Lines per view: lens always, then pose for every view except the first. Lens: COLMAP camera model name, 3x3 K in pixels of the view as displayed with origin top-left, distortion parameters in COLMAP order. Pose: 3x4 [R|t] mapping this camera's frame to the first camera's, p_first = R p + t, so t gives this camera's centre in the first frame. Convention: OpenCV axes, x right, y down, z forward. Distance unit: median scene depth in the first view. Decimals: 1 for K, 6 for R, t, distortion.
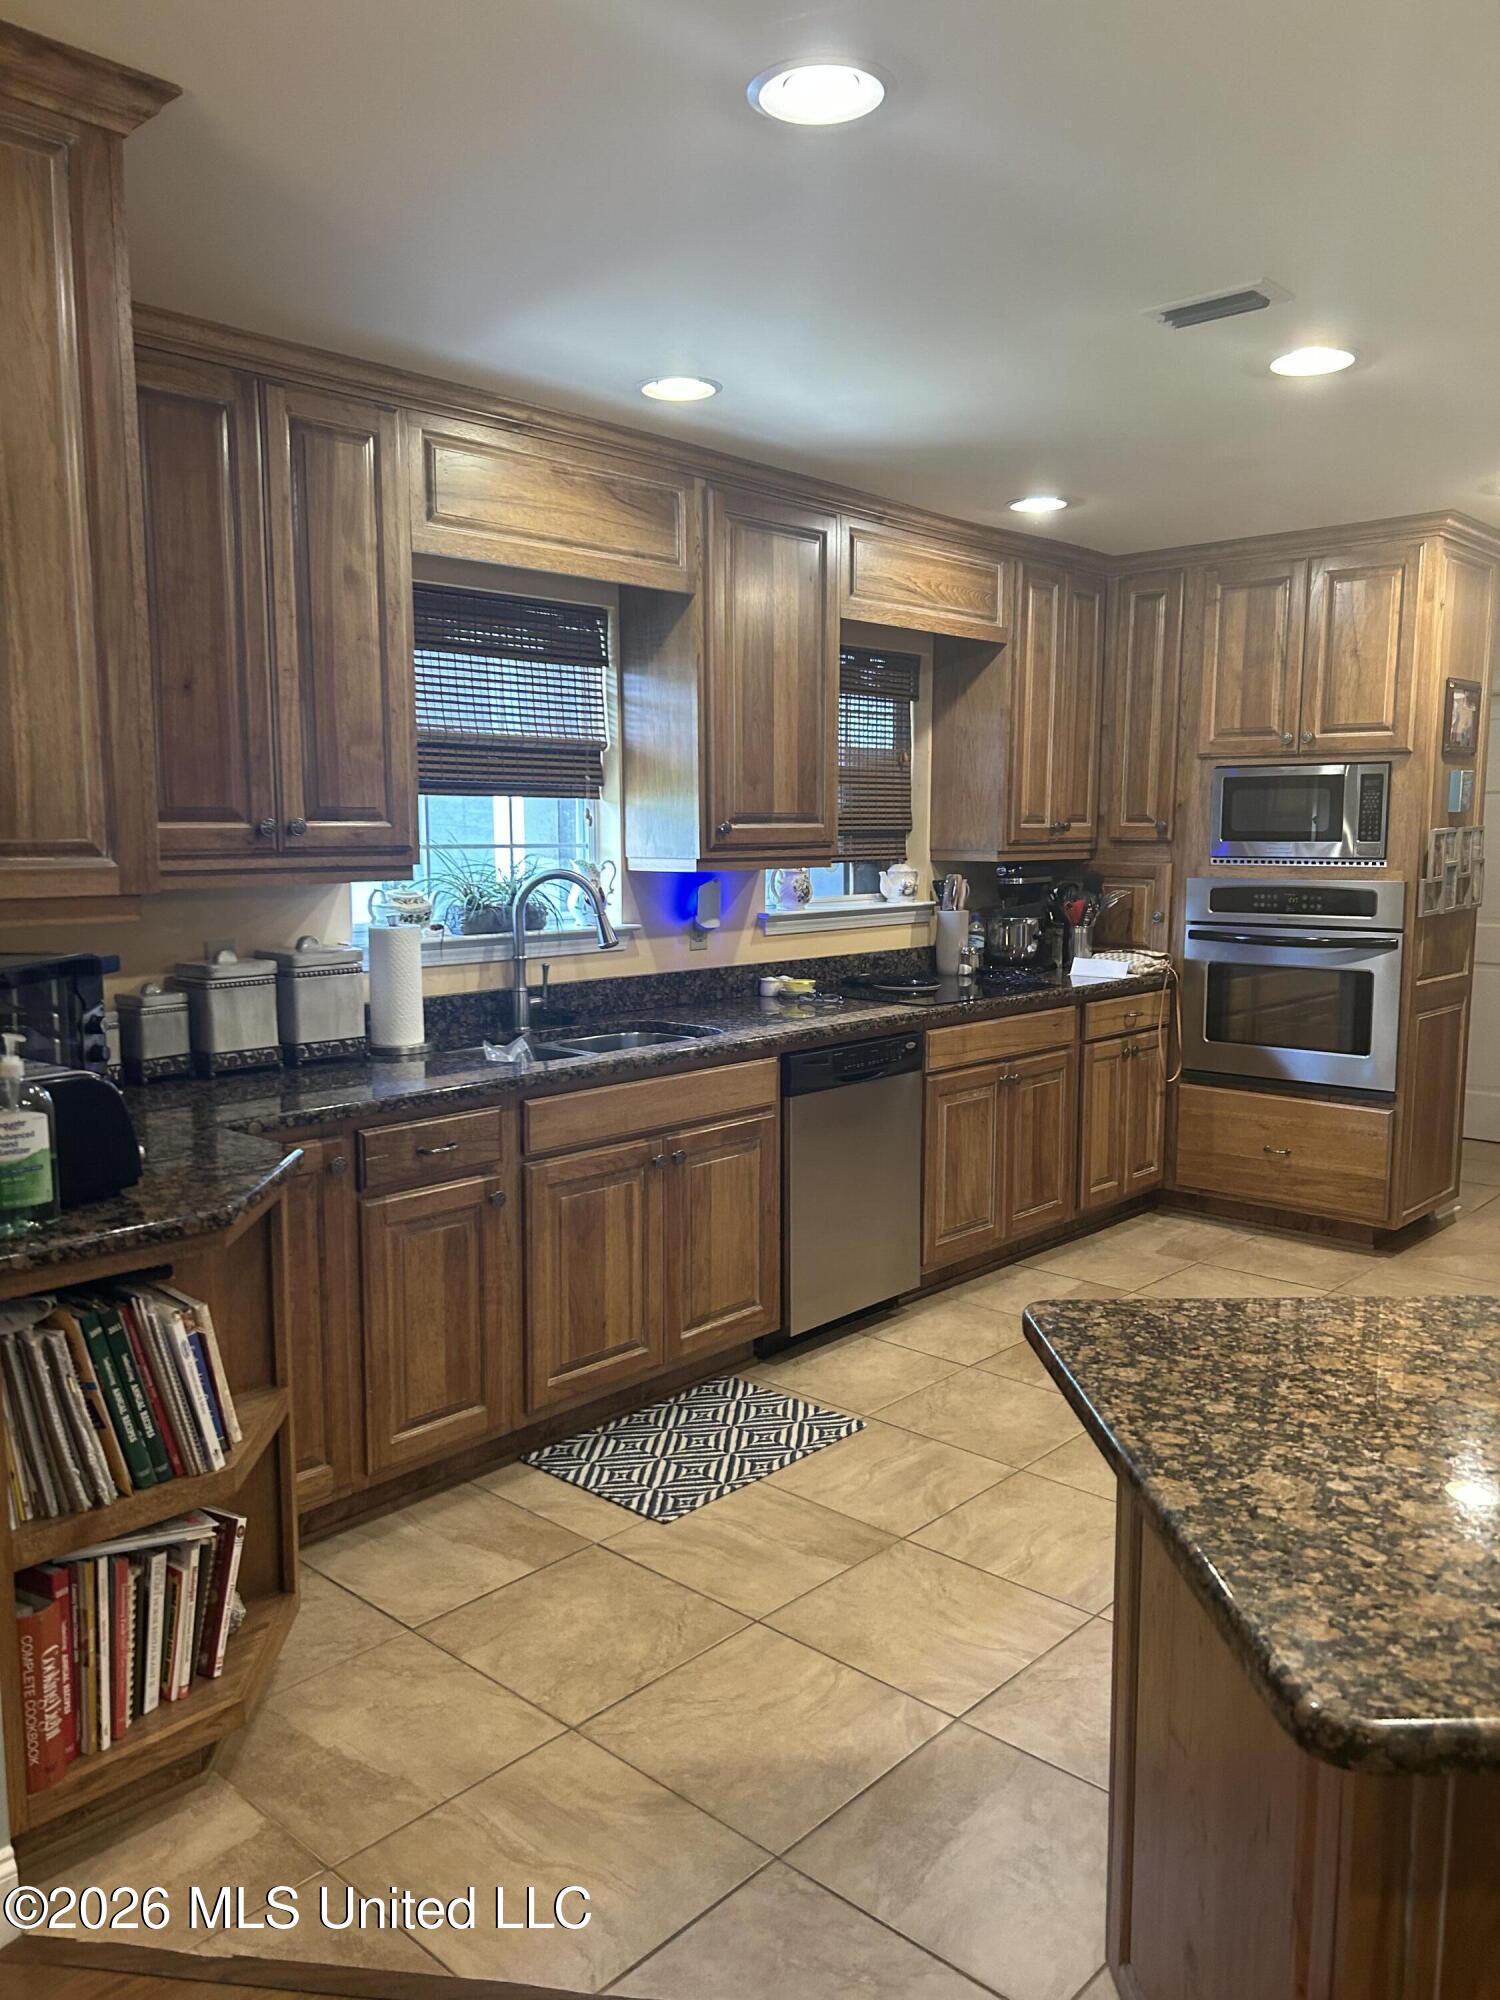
lens RADIAL K [[1507.8, 0, 751.4], [0, 1507.8, 1008.1], [0, 0, 1]] dist [0.048637, -0.036283]
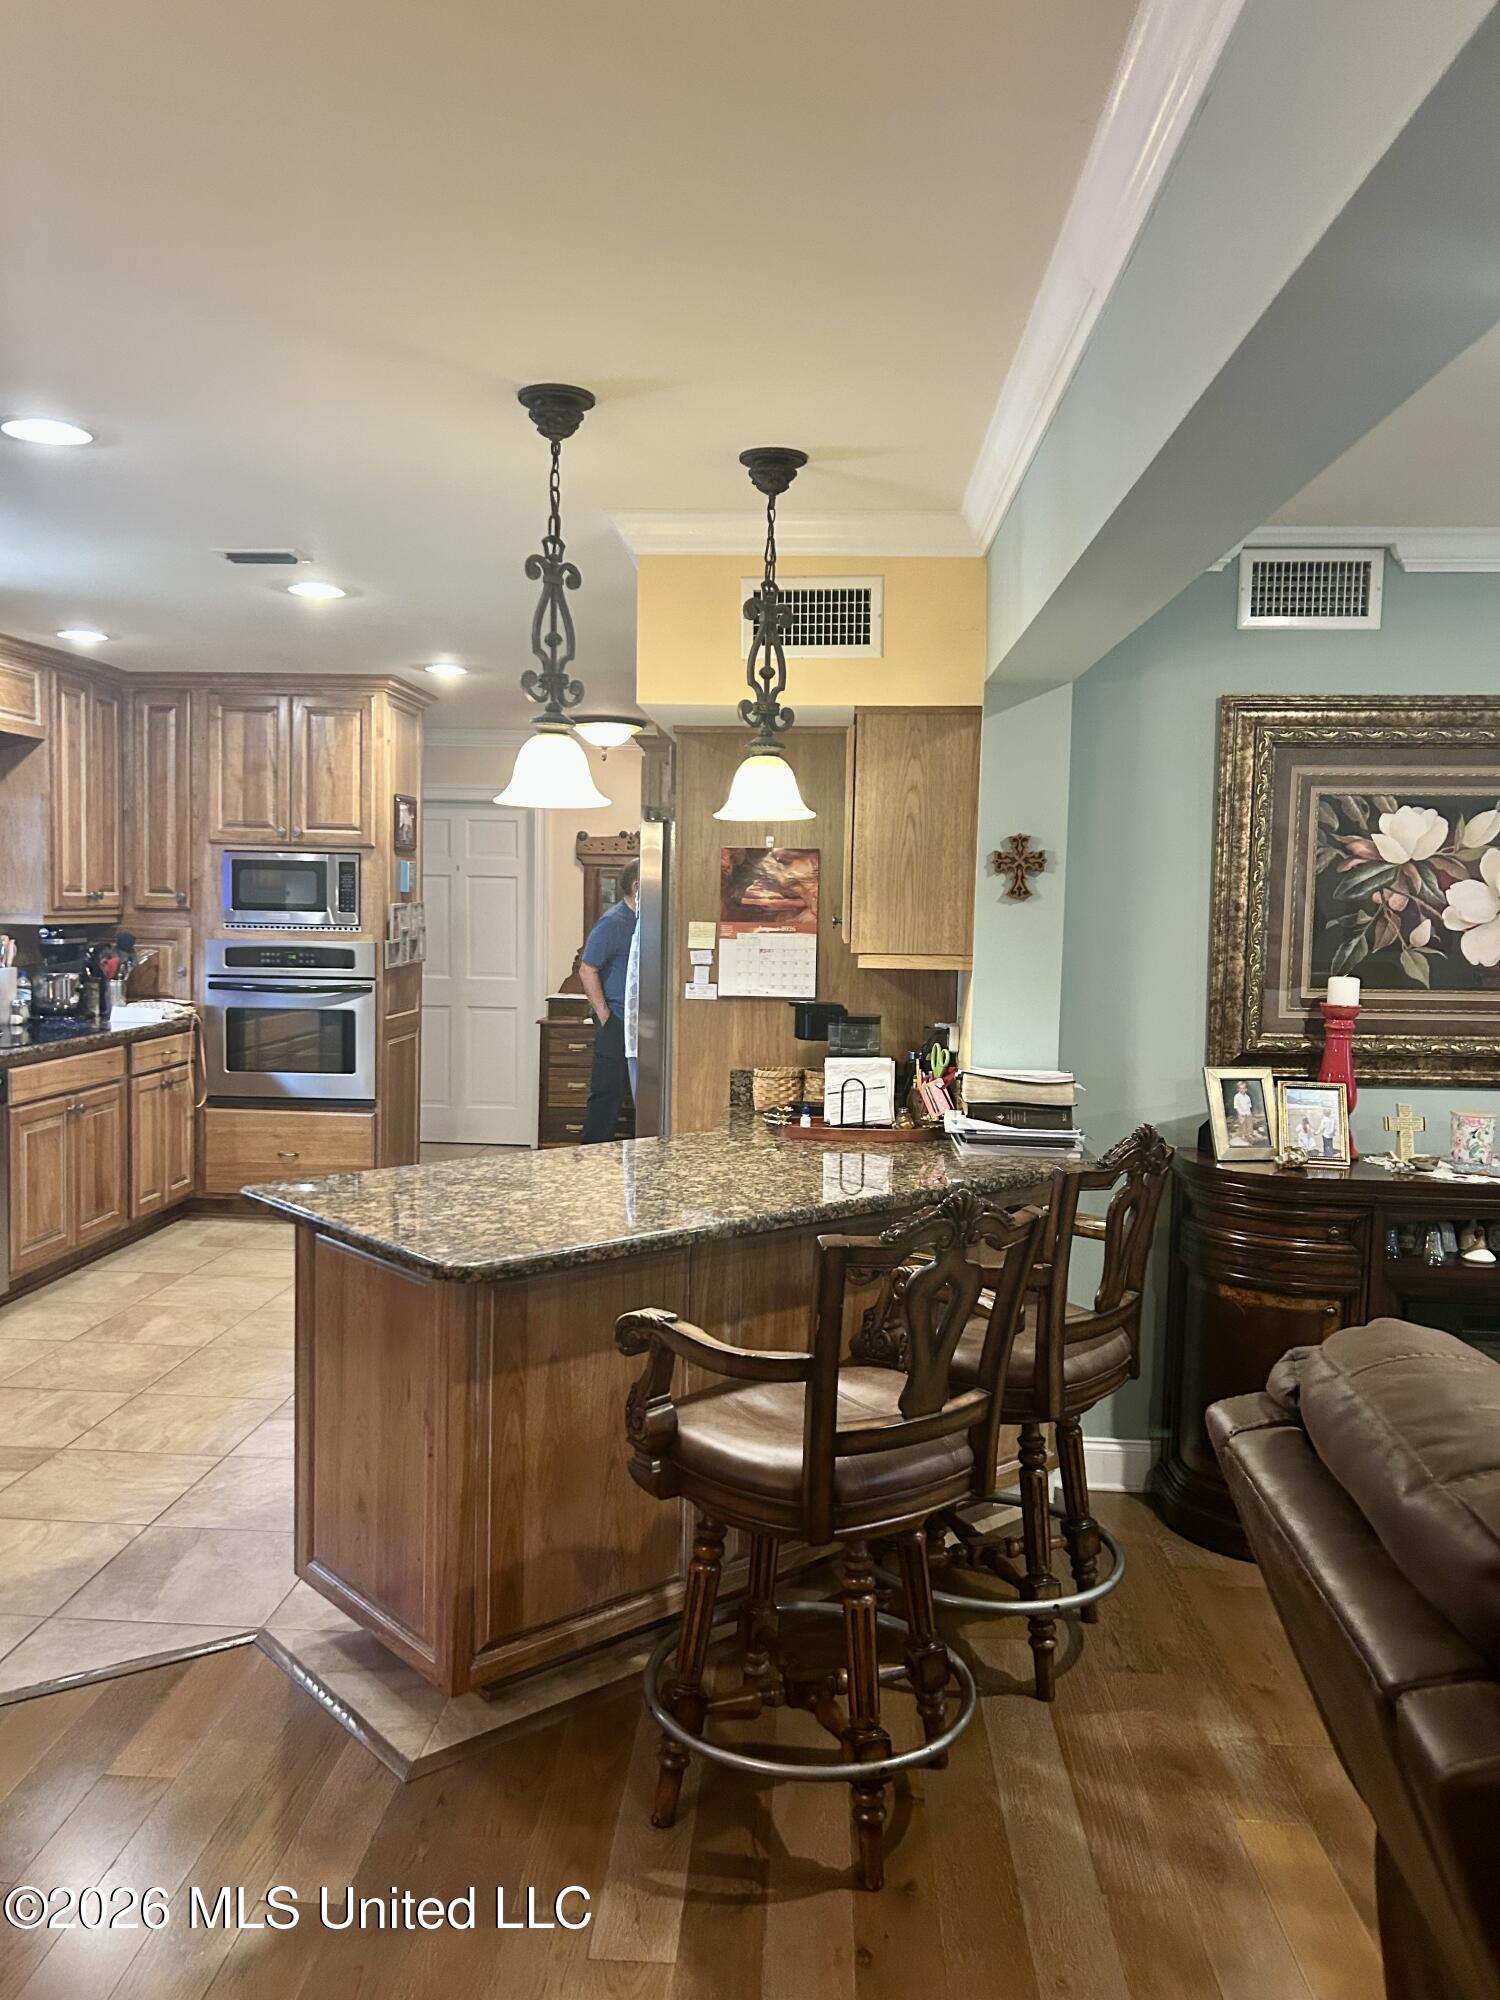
lens RADIAL K [[1507.8, 0, 751.6], [0, 1507.8, 997.6], [0, 0, 1]] dist [0.048637, -0.036283]
pose [[0.776021, -0.026080, 0.630167, -0.151398], [0.055973, 0.998050, -0.027624, 0.020522], [-0.628218, 0.056710, 0.775968, -0.239016]]
